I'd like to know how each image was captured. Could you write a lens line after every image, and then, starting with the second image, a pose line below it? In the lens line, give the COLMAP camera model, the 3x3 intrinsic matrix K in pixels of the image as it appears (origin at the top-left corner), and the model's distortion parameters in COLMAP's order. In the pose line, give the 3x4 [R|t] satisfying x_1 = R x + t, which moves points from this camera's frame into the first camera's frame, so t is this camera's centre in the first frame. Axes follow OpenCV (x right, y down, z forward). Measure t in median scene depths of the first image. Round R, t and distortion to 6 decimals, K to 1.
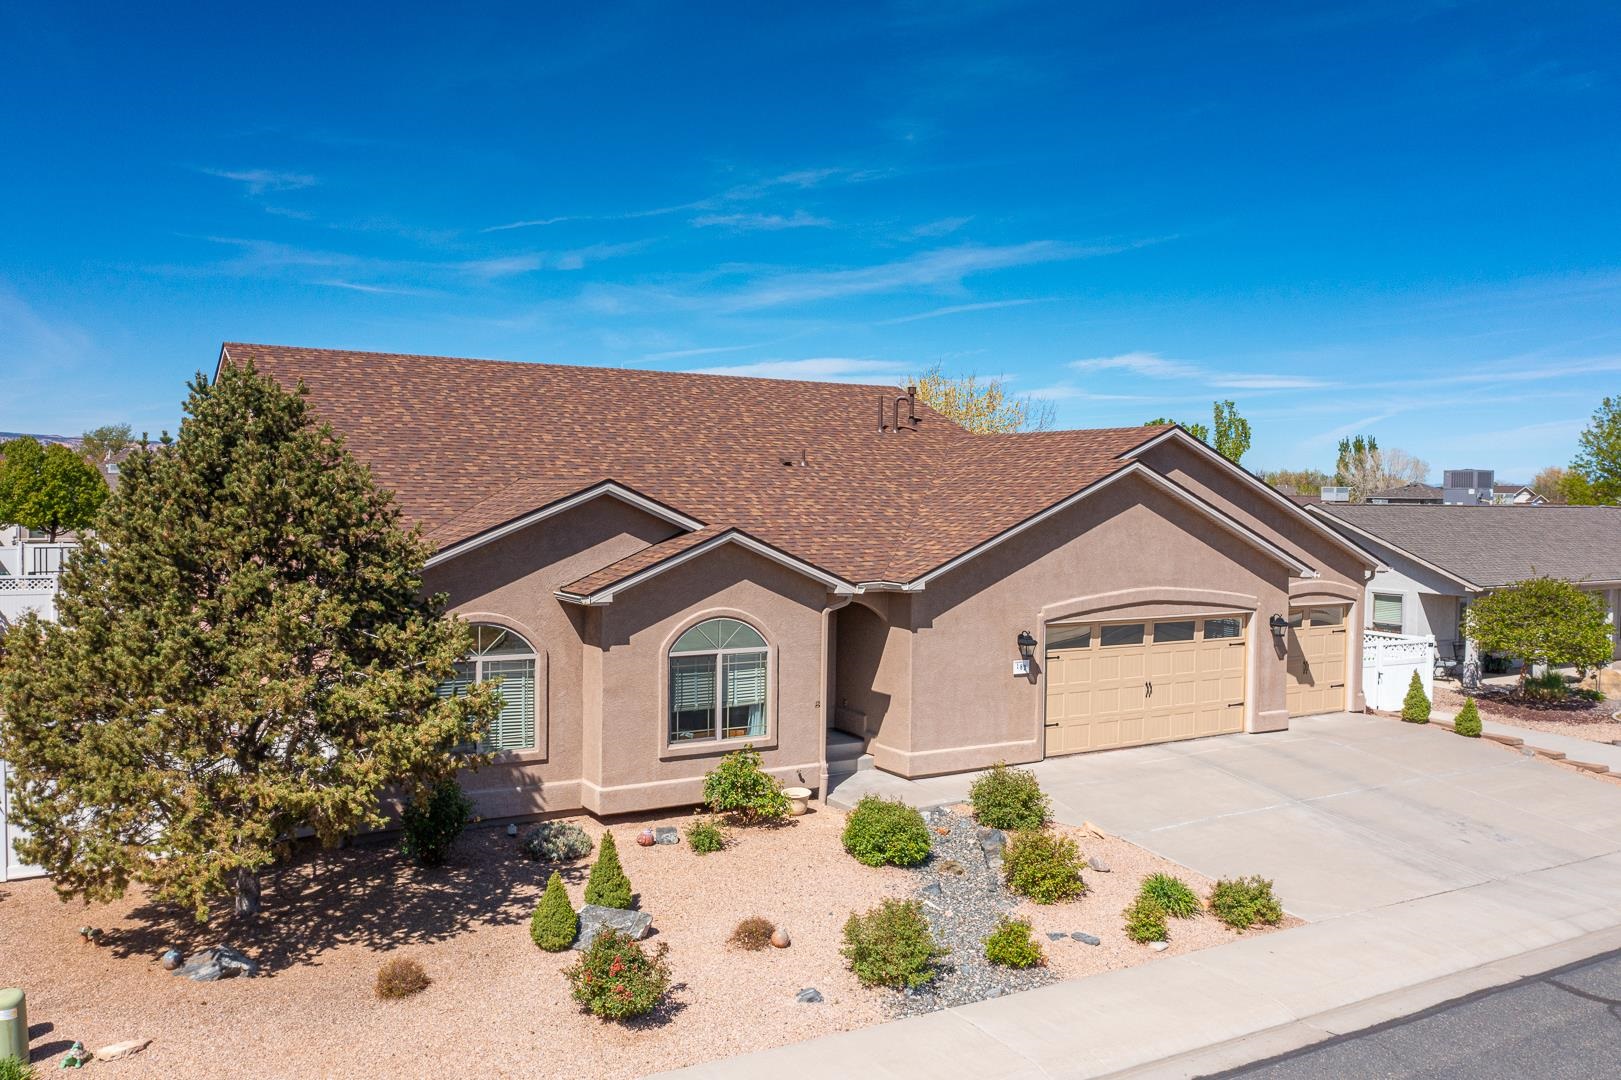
lens RADIAL K [[1281.9, 0, 807.0], [0, 1281.9, 537.2], [0, 0, 1]] dist [-0.011427, -0.004843]
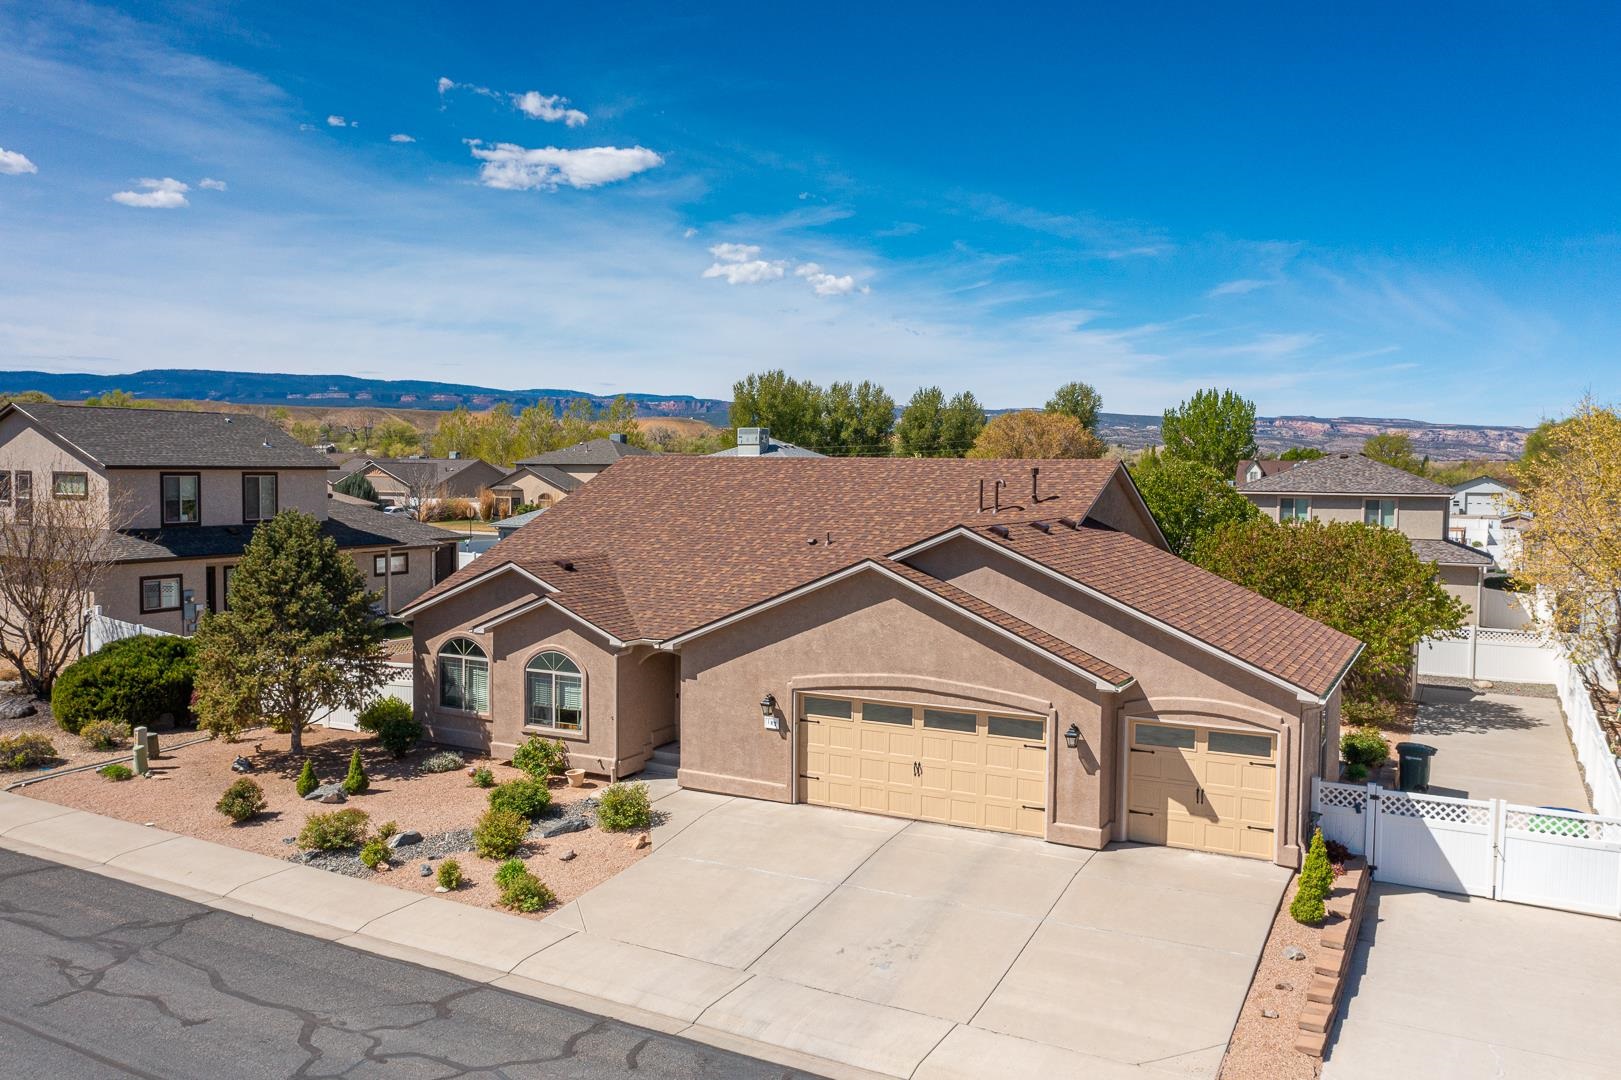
lens RADIAL K [[1287.9, 0, 808.9], [0, 1287.9, 531.2], [0, 0, 1]] dist [-0.009536, 0.005395]
pose [[0.511380, 0.036000, -0.858601, 1.423494], [-0.032855, 0.999211, 0.022327, -0.128229], [0.858727, 0.016792, 0.512159, 0.449258]]
